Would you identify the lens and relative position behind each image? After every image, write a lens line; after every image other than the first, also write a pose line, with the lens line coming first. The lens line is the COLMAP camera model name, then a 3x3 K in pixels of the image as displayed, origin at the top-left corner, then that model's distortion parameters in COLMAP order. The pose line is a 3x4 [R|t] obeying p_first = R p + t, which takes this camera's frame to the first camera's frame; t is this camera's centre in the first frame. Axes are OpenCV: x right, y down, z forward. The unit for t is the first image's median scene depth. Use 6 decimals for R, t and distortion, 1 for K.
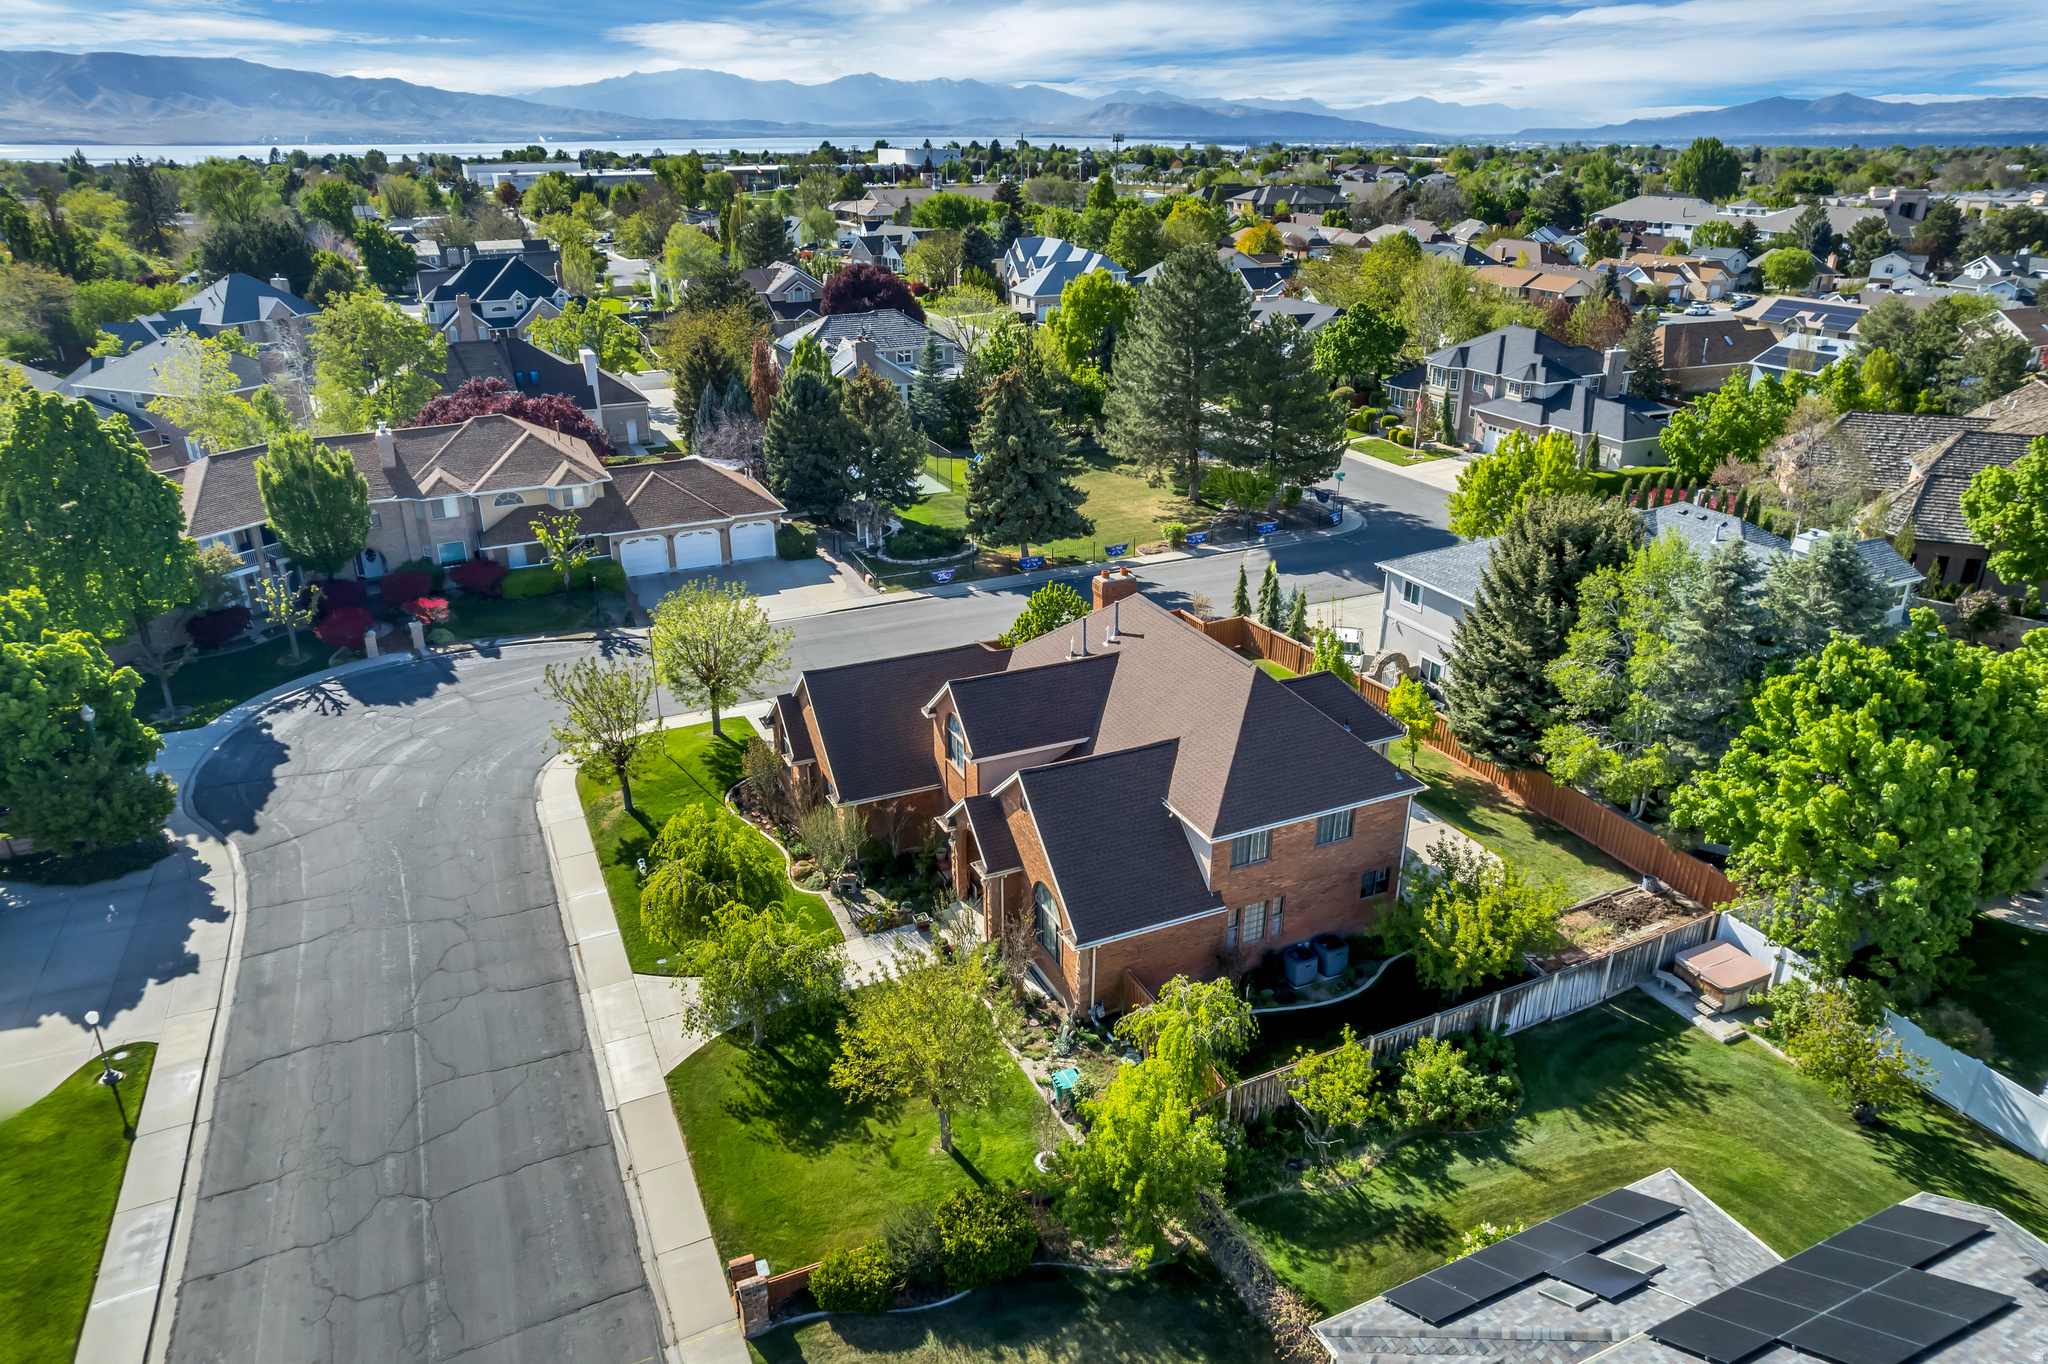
lens RADIAL K [[1322.6, 0, 1035.5], [0, 1322.6, 658.7], [0, 0, 1]] dist [-0.080205, 0.074799]
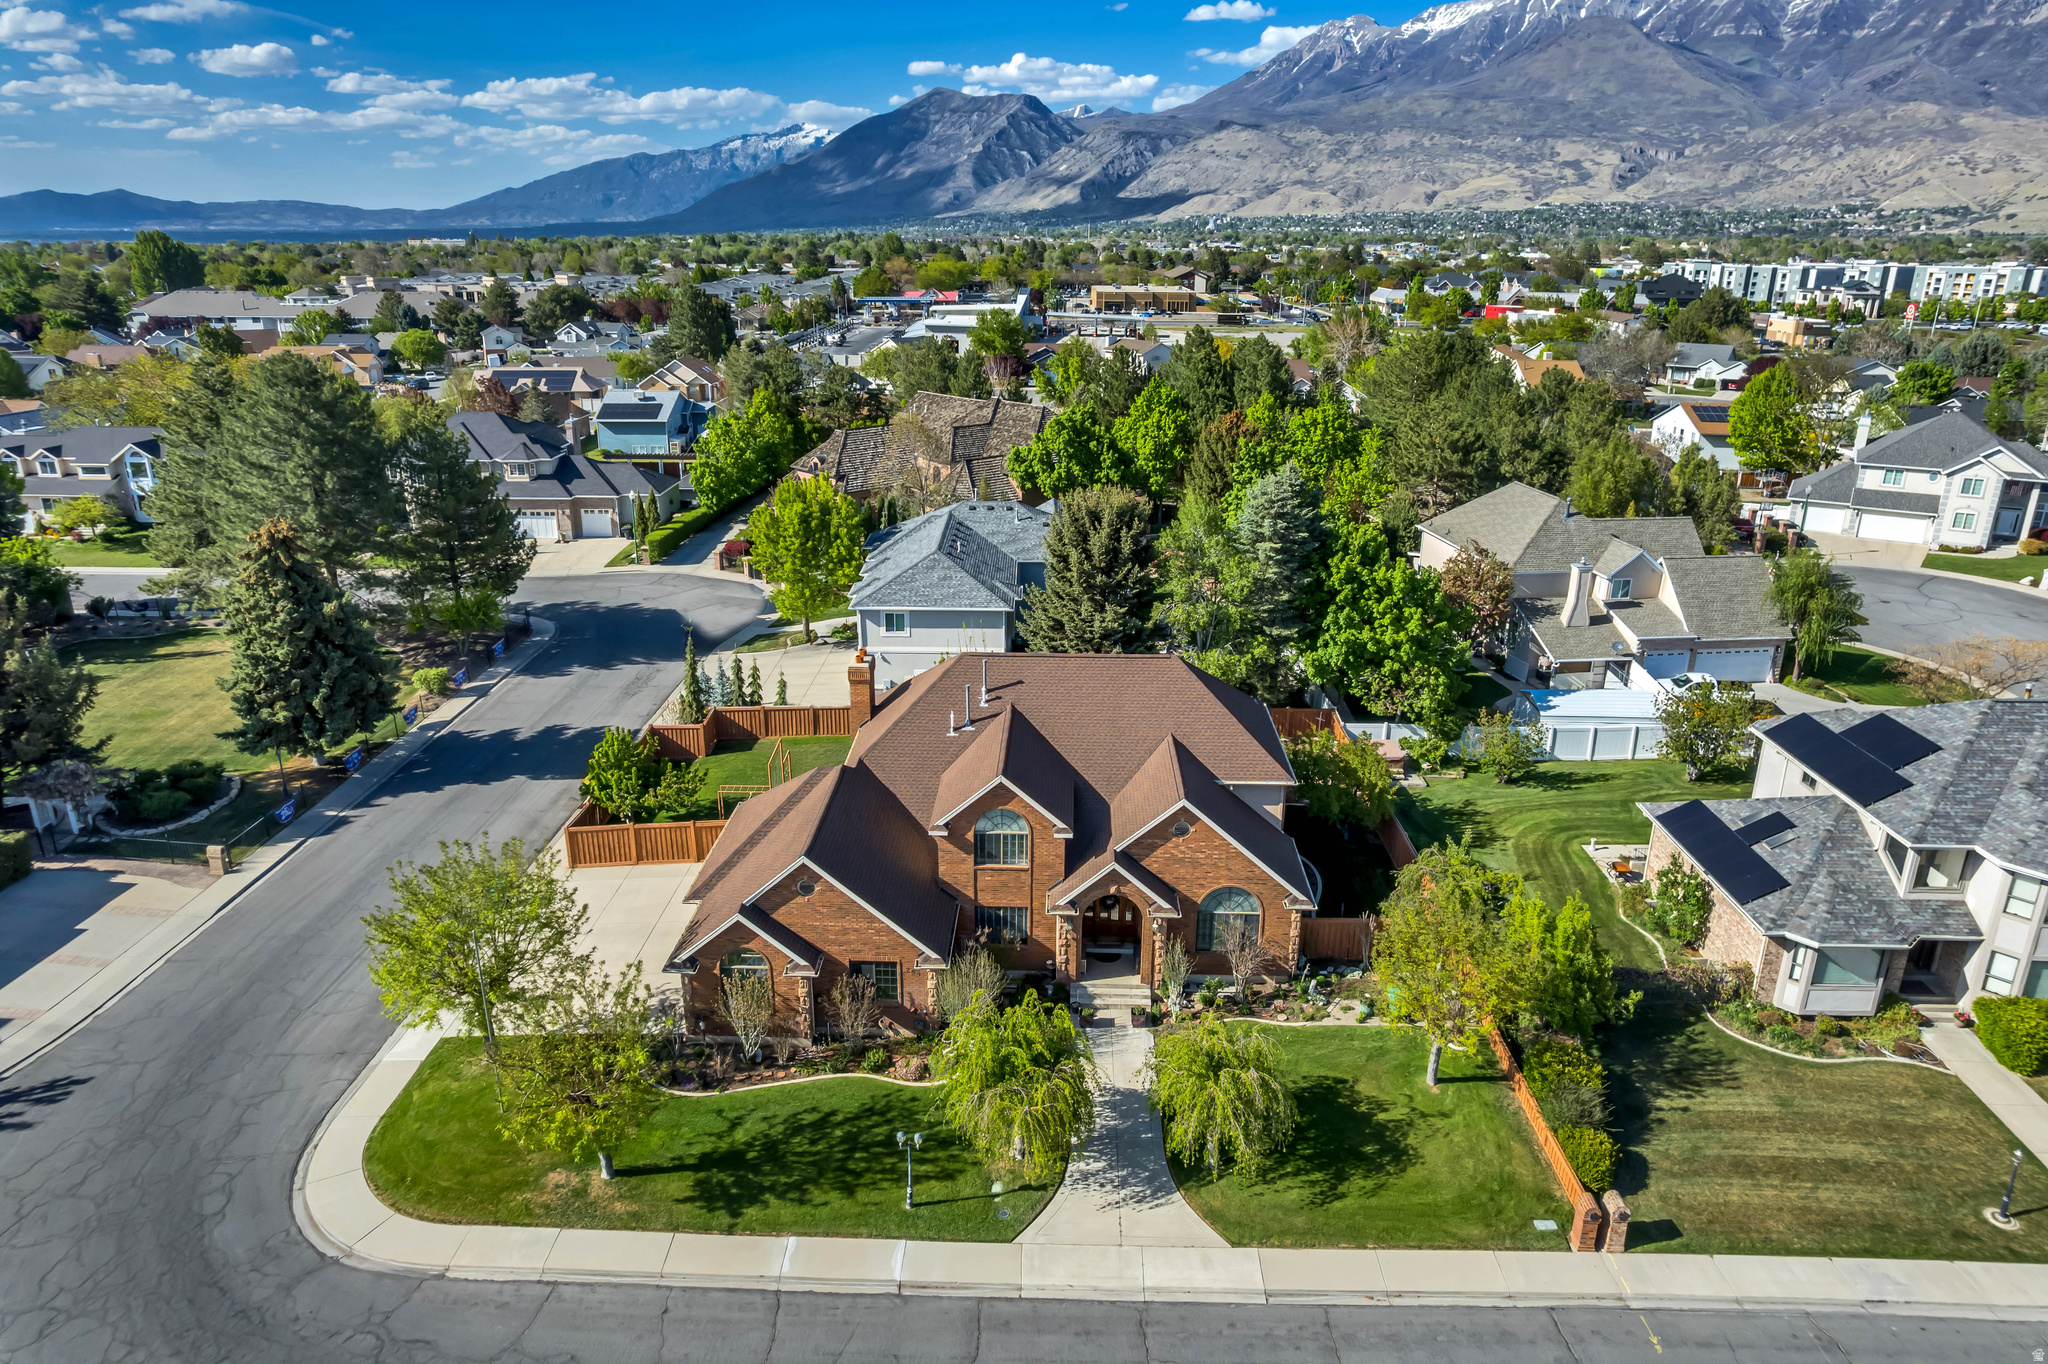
lens RADIAL K [[1322.6, 0, 1035.5], [0, 1322.6, 658.7], [0, 0, 1]] dist [-0.080205, 0.074799]
pose [[0.445430, -0.275413, 0.851903, -0.475582], [0.330814, 0.934804, 0.129244, -0.098643], [-0.831958, 0.224253, 0.507500, 0.282244]]
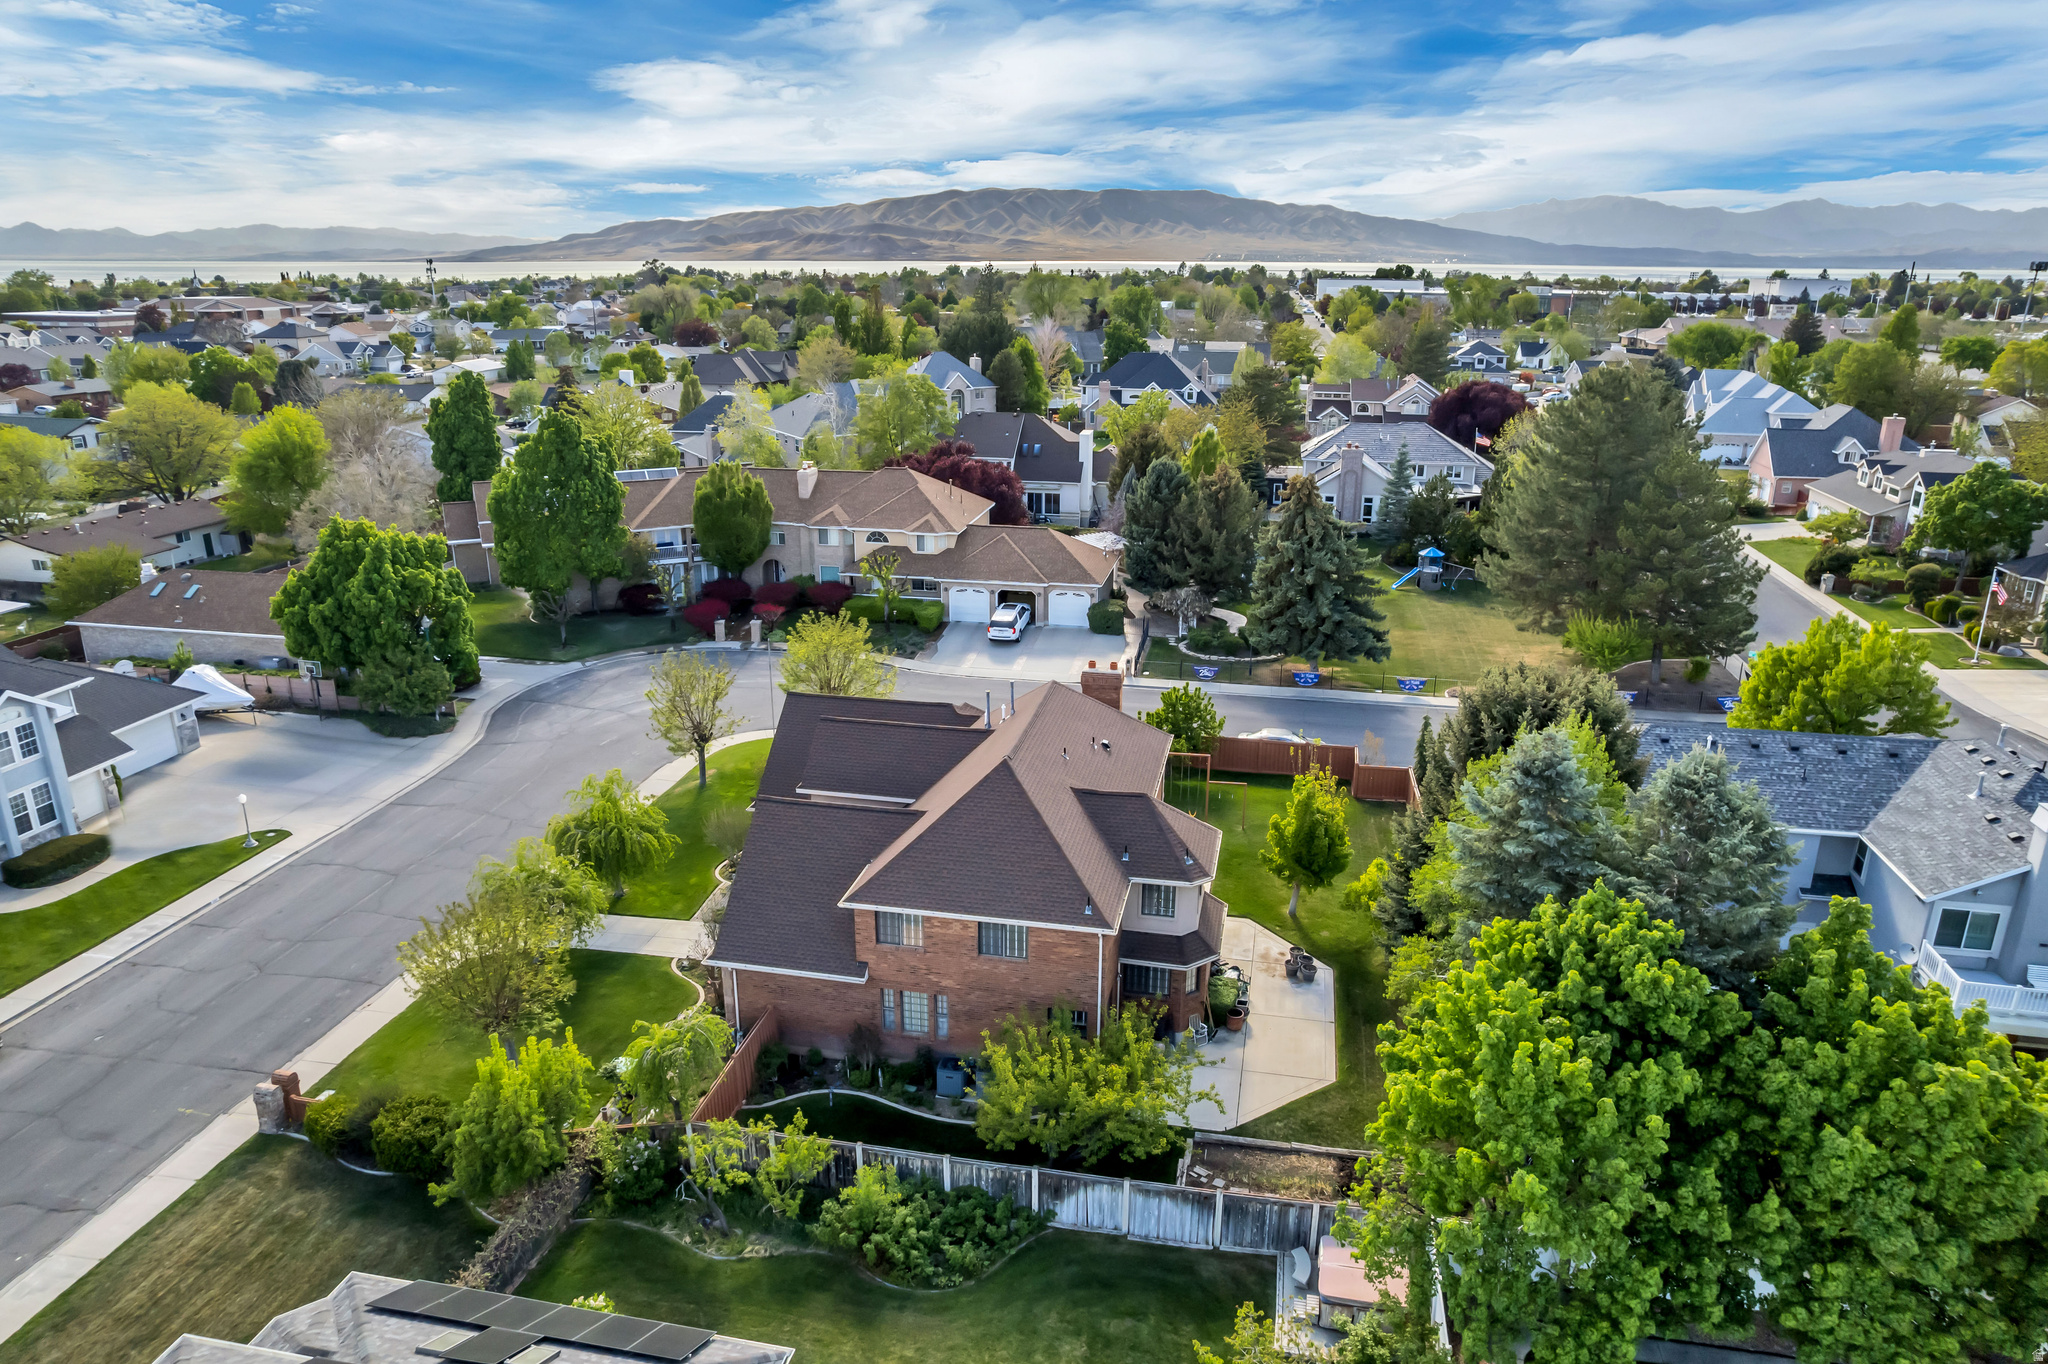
lens RADIAL K [[1322.6, 0, 1035.5], [0, 1322.6, 658.7], [0, 0, 1]] dist [-0.080205, 0.074799]
pose [[0.805323, 0.177743, -0.565564, 0.388830], [-0.225332, 0.974171, -0.014698, -0.030017], [0.548343, 0.139276, 0.824574, 0.117496]]
